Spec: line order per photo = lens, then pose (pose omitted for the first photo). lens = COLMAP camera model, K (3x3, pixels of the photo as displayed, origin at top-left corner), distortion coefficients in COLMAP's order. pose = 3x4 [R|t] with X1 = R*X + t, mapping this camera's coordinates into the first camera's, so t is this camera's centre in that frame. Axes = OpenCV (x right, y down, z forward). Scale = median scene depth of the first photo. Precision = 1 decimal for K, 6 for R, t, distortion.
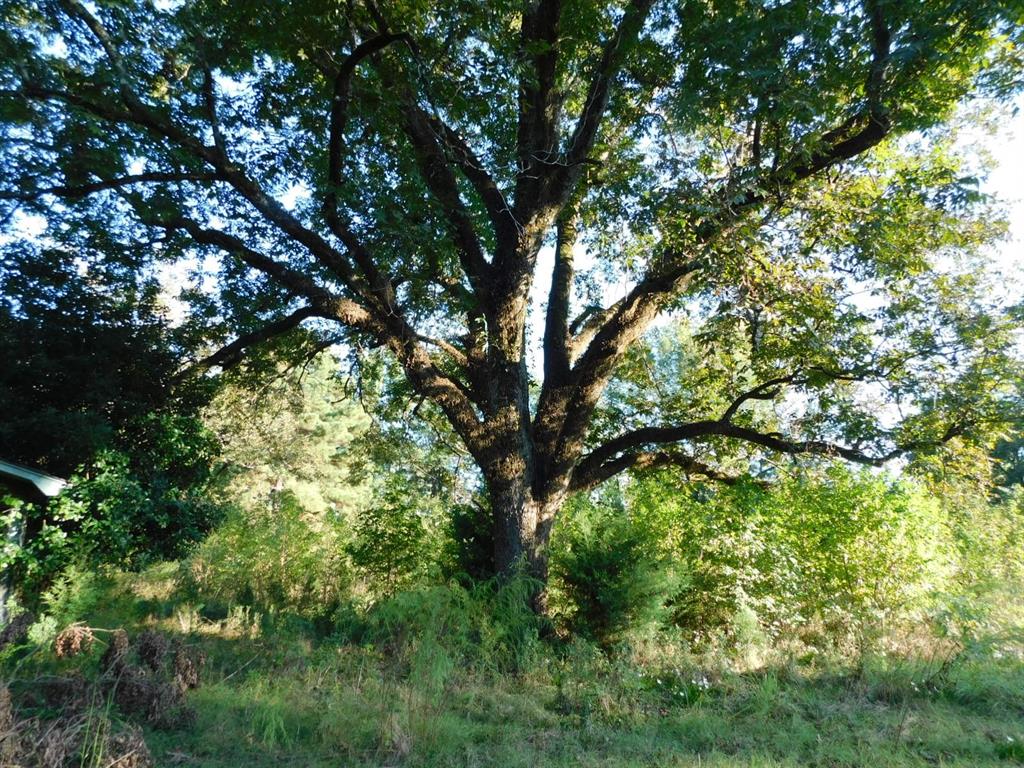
lens RADIAL K [[679.4, 0, 507.5], [0, 679.4, 377.3], [0, 0, 1]] dist [-0.087541, 0.069563]
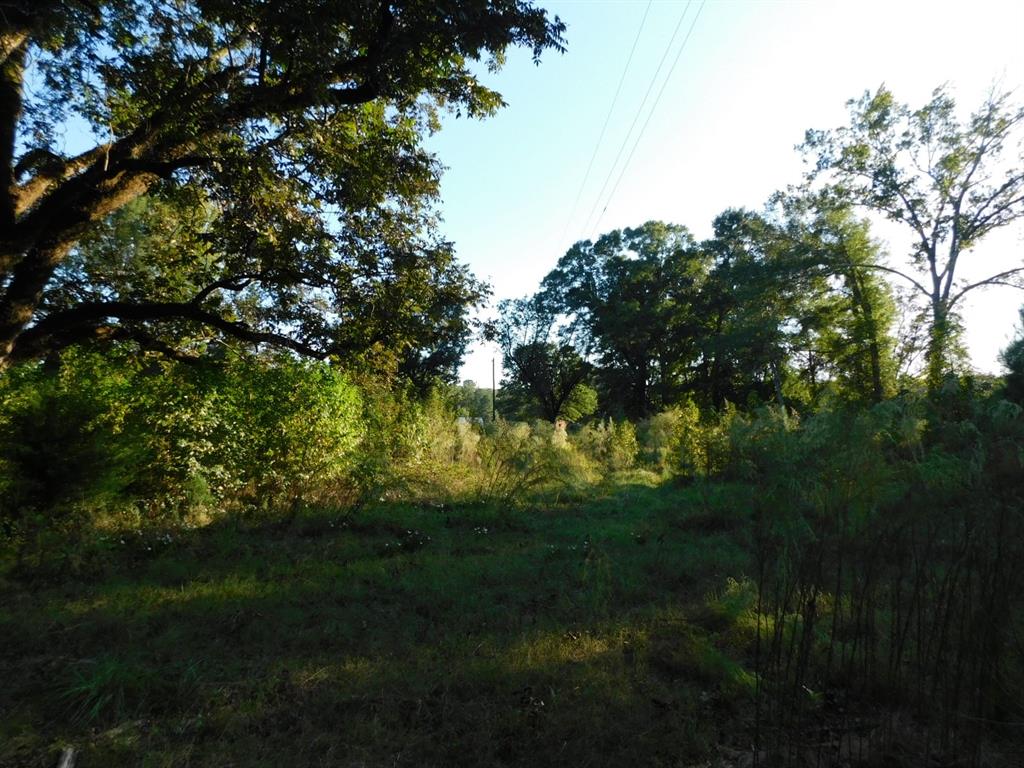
lens RADIAL K [[679.4, 0, 507.5], [0, 679.4, 377.3], [0, 0, 1]] dist [-0.087541, 0.069563]
pose [[0.693916, 0.048095, 0.718448, -0.086759], [-0.178513, 0.978109, 0.106940, -0.025333], [-0.697577, -0.202460, 0.687311, -0.089889]]
